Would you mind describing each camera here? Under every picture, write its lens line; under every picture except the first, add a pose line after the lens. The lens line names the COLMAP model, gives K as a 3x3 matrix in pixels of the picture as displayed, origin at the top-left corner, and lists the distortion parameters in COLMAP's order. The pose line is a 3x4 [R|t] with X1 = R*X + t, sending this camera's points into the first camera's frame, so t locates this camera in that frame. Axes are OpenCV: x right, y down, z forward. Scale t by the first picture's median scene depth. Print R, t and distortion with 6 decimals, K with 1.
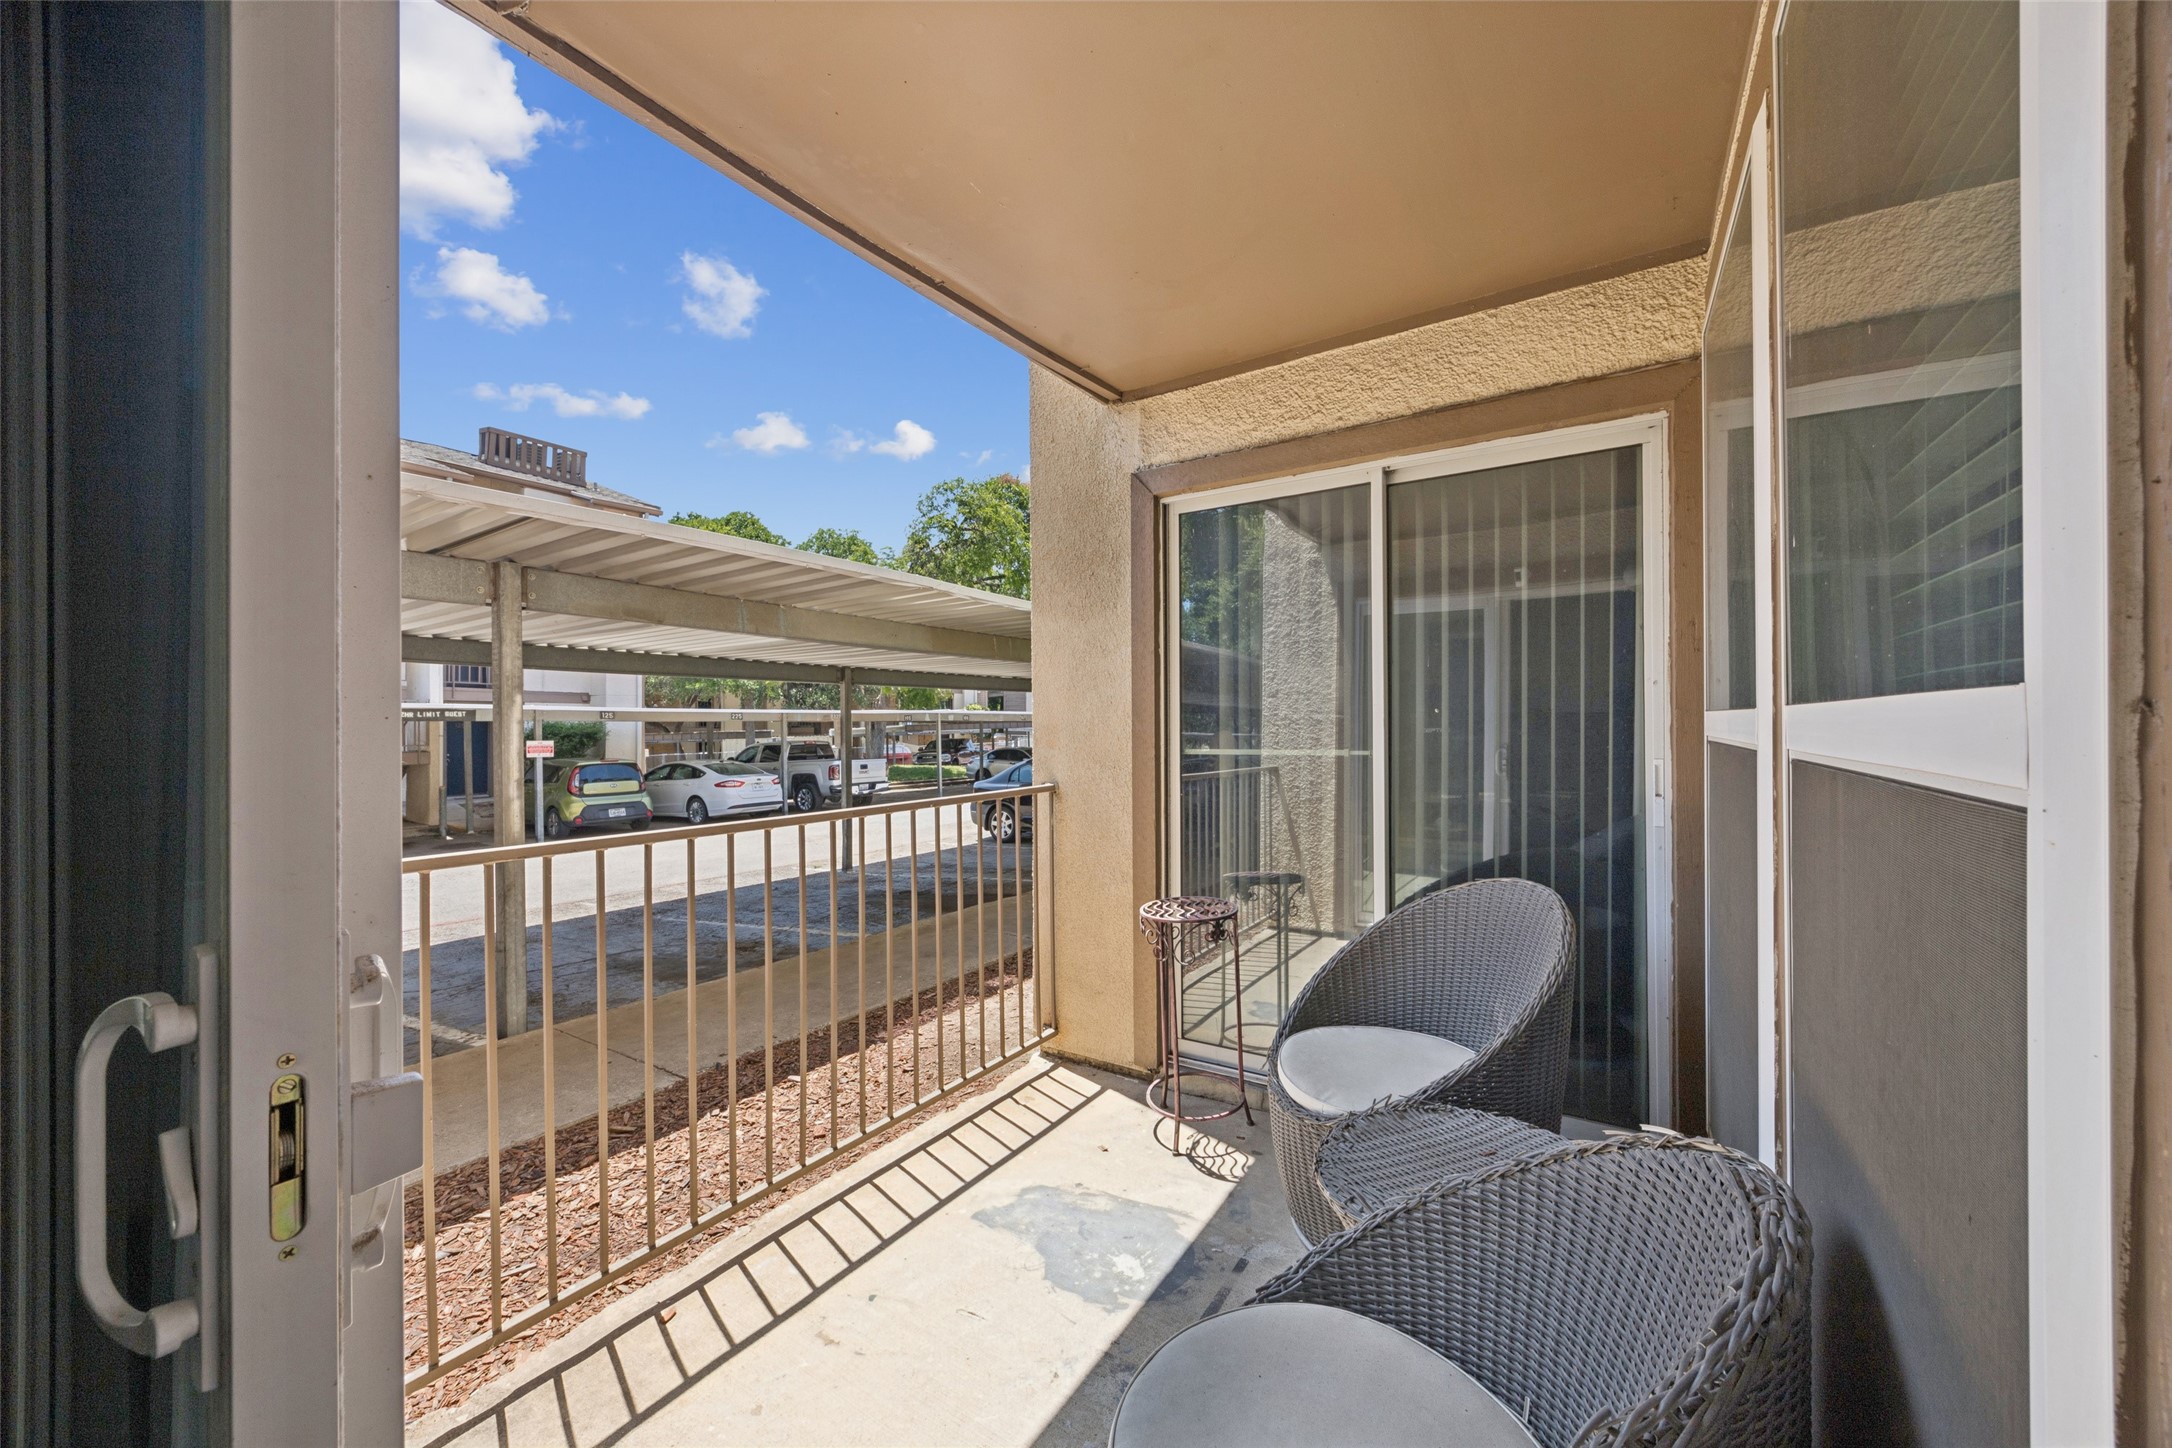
lens RADIAL K [[860.1, 0, 1089.2], [0, 860.1, 715.0], [0, 0, 1]] dist [0.000053, 0.000206]
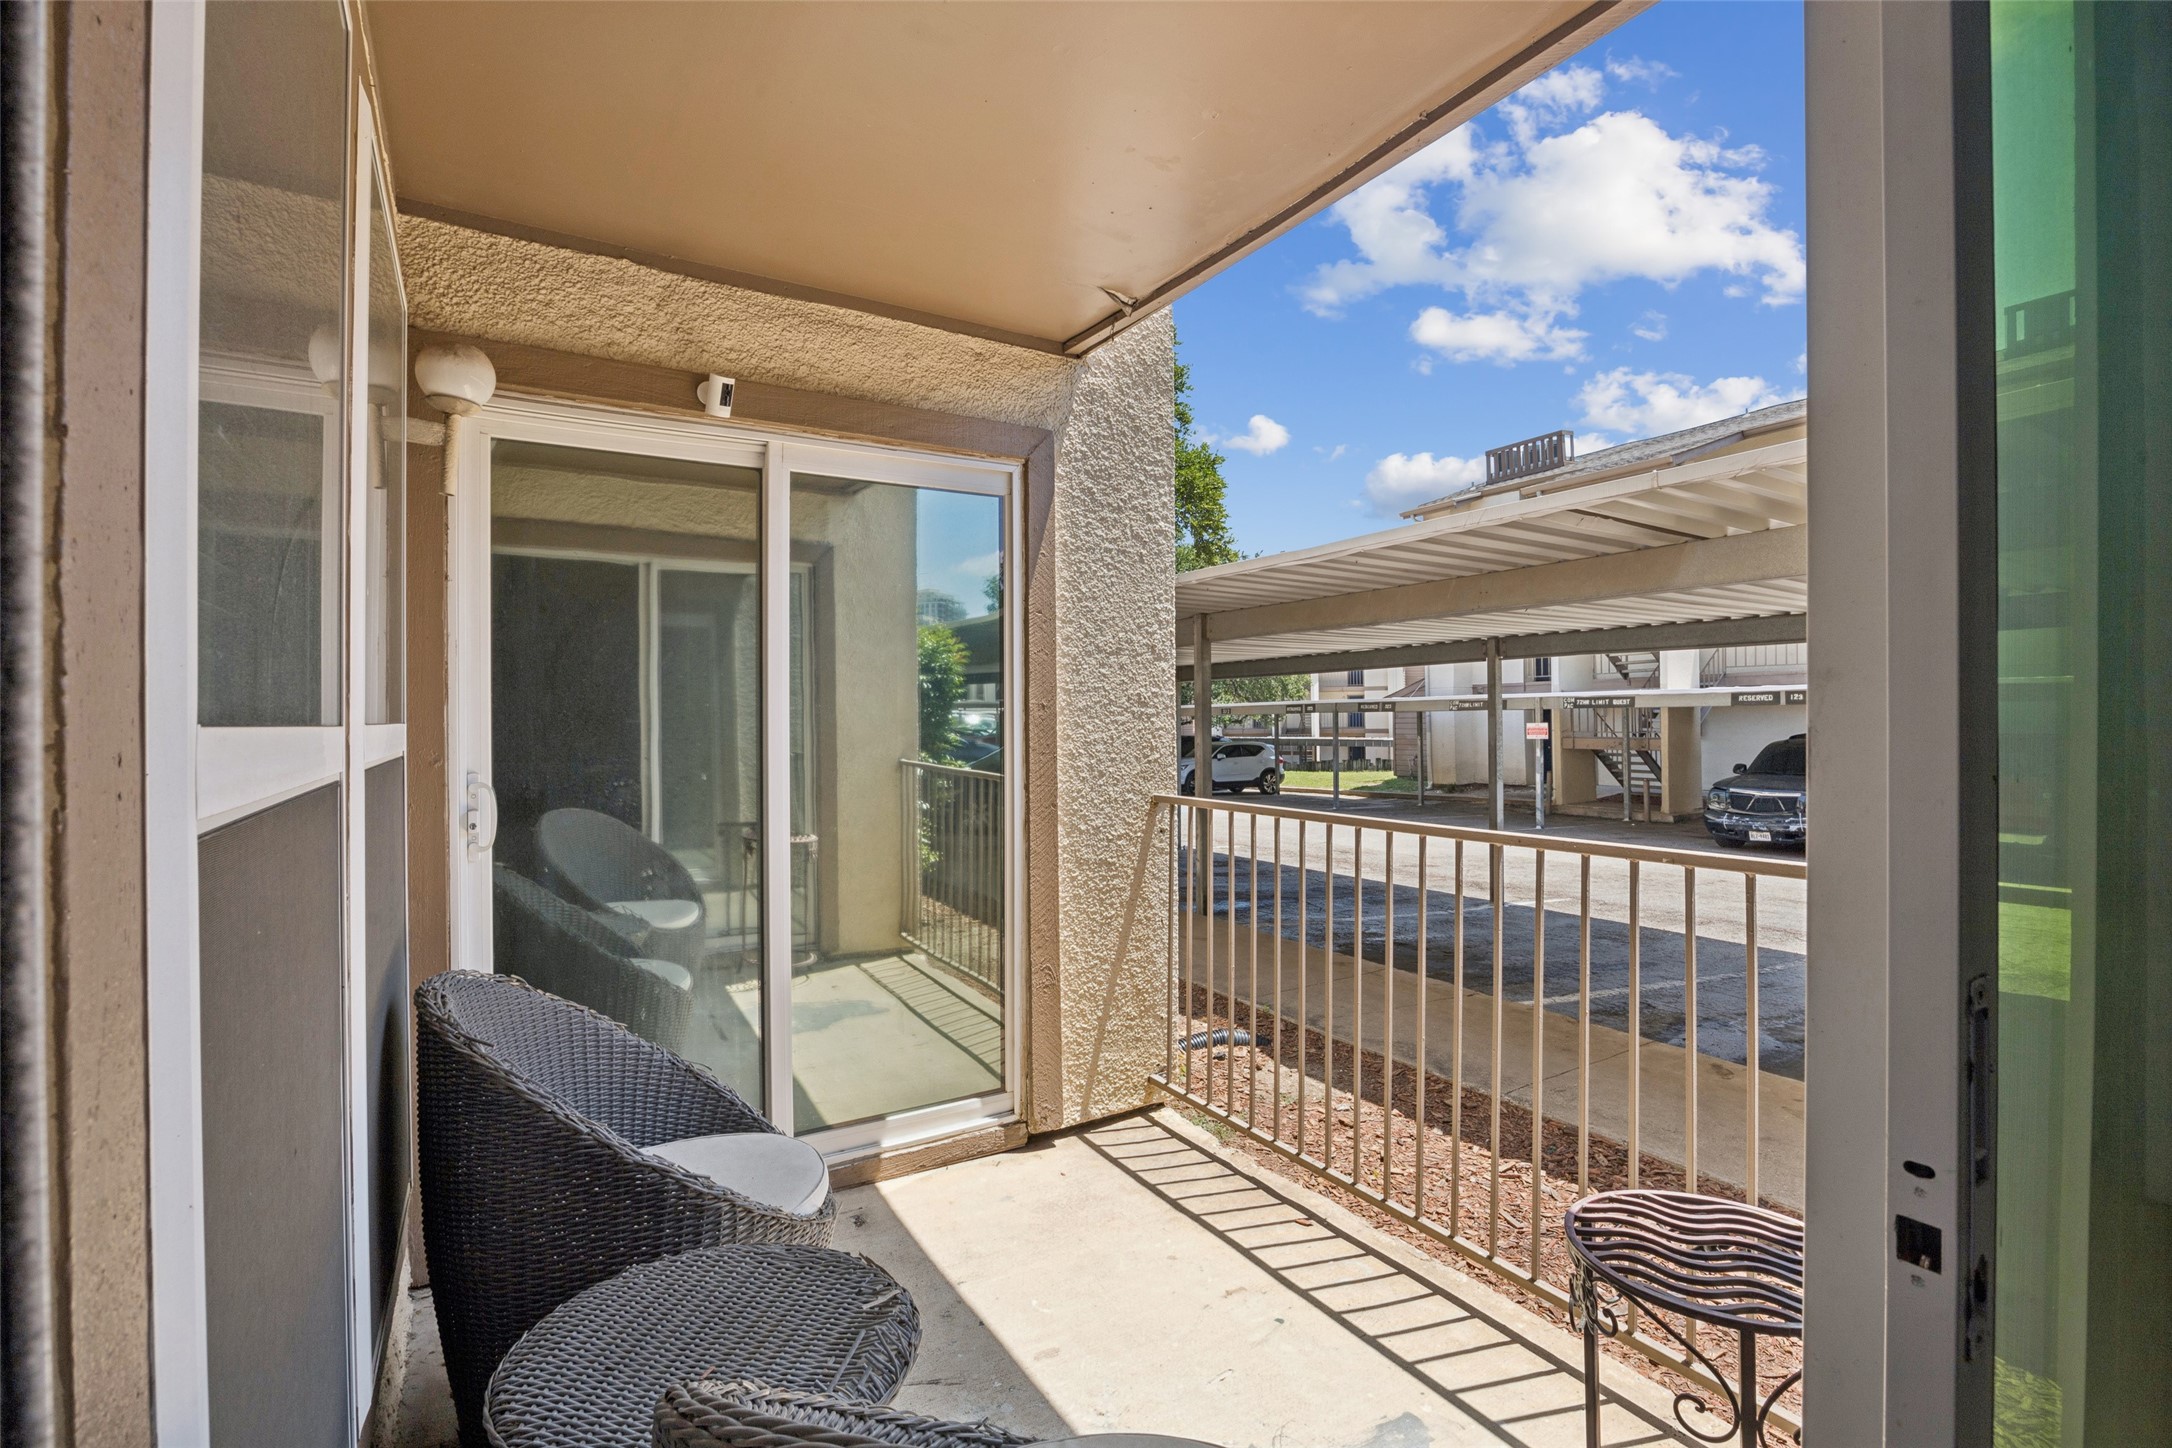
lens RADIAL K [[989.0, 0, 1135.4], [0, 989.0, 708.8], [0, 0, 1]] dist [-0.001422, -0.000236]
pose [[-0.419391, -0.003354, -0.907799, 0.797679], [0.008796, 0.999931, -0.007758, 0.003841], [0.907763, -0.011239, -0.419333, 1.302268]]
